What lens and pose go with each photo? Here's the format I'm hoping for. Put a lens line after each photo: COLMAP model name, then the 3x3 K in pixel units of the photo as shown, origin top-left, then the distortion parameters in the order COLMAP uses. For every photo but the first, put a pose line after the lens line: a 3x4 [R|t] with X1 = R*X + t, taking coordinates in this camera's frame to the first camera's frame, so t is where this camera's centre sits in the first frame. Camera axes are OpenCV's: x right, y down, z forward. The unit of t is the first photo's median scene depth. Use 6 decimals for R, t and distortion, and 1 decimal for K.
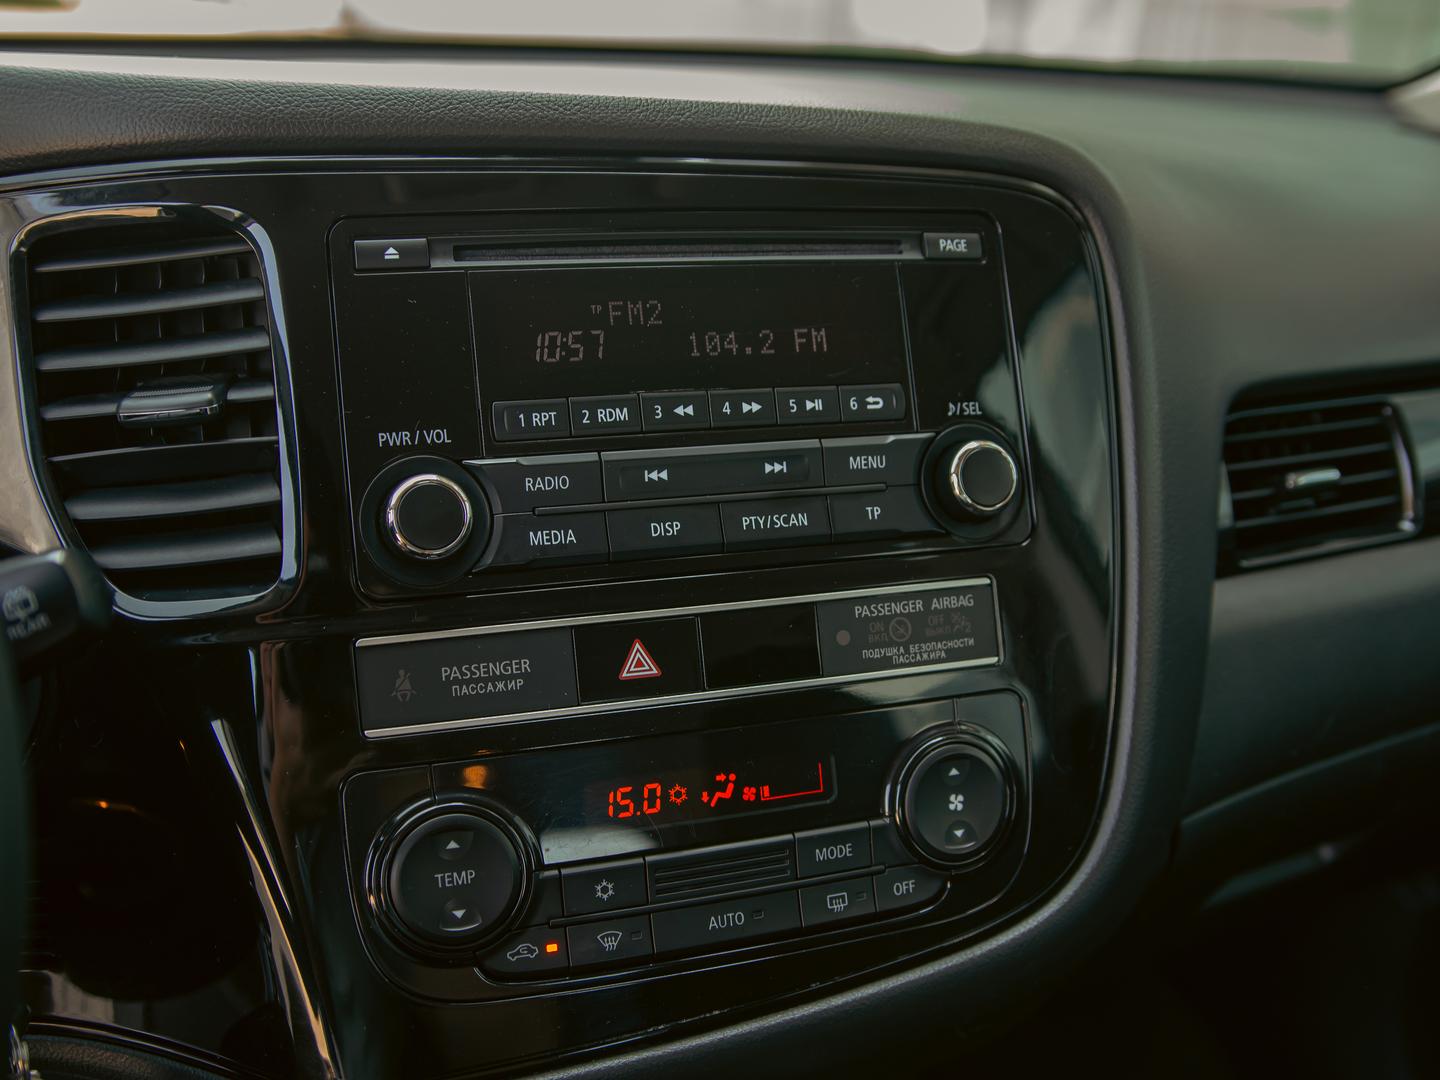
lens RADIAL K [[1590.0, 0, 719.7], [0, 1590.0, 536.2], [0, 0, 1]] dist [-0.171629, 0.000000]
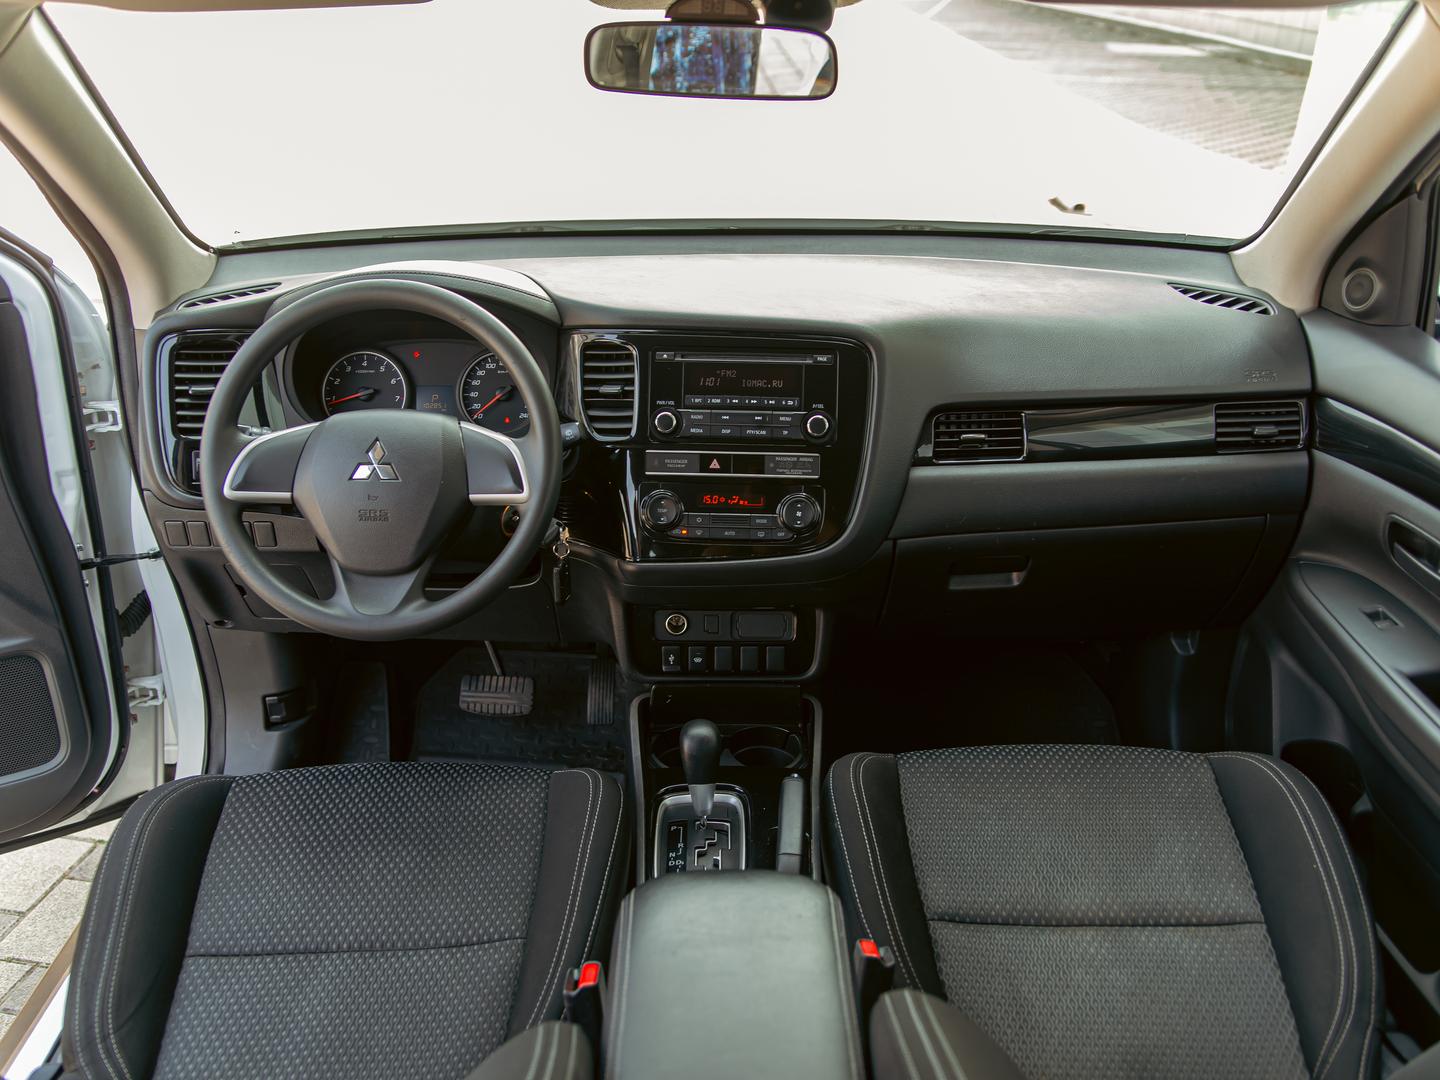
lens RADIAL K [[1140.1, 0, 727.7], [0, 1140.1, 544.7], [0, 0, 1]] dist [-0.027450, 0.000669]
pose [[0.900441, 0.140594, -0.411630, 1.167958], [-0.095048, 0.987051, 0.129212, -0.092253], [0.424466, -0.077223, 0.902145, -1.554283]]
